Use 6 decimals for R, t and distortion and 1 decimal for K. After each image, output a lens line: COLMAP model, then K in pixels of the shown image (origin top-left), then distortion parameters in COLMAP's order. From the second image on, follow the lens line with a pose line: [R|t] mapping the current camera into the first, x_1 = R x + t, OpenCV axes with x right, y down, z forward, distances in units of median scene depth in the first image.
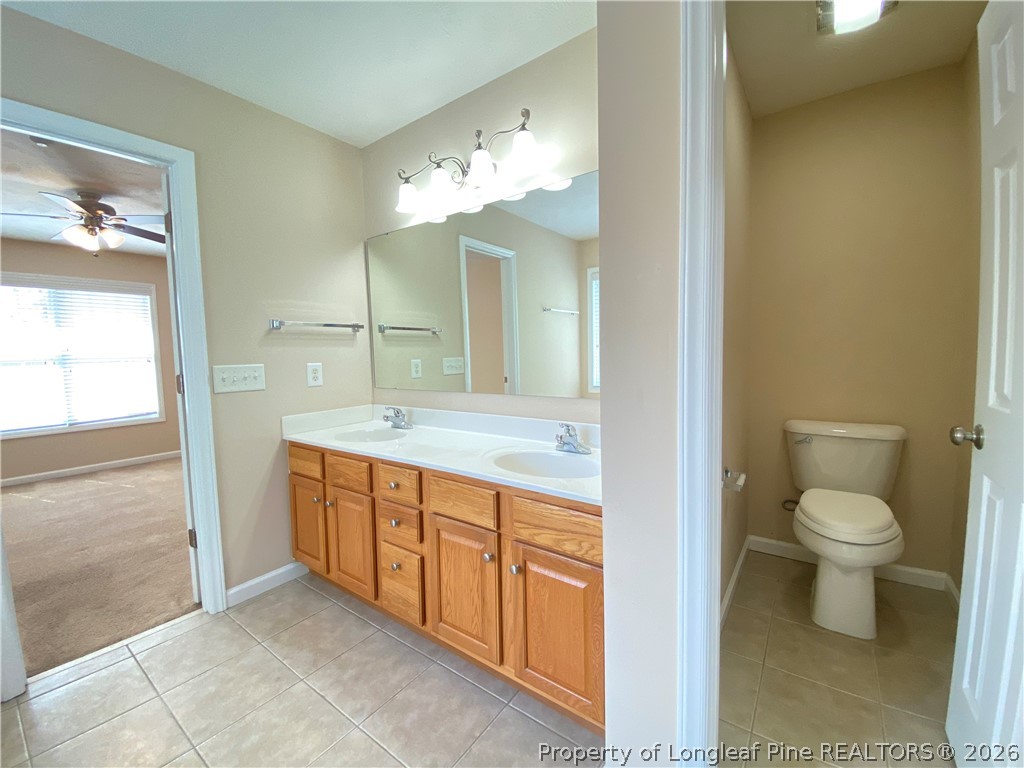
lens RADIAL K [[411.0, 0, 512.0], [0, 411.0, 384.0], [0, 0, 1]] dist [0.020809, -0.020749]
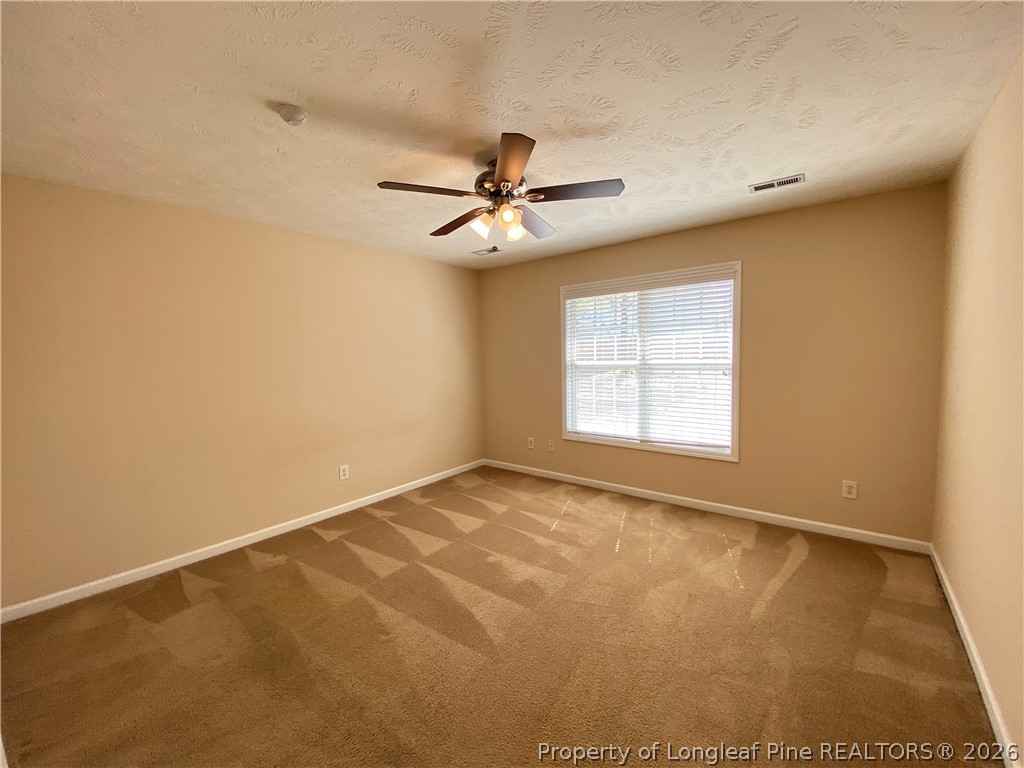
lens RADIAL K [[411.0, 0, 512.0], [0, 411.0, 384.0], [0, 0, 1]] dist [0.020809, -0.020749]
pose [[-0.084469, 0.072865, -0.993758, -0.148929], [-0.064803, 0.994810, 0.078451, -0.071285], [0.994317, 0.071026, -0.079309, 0.711404]]
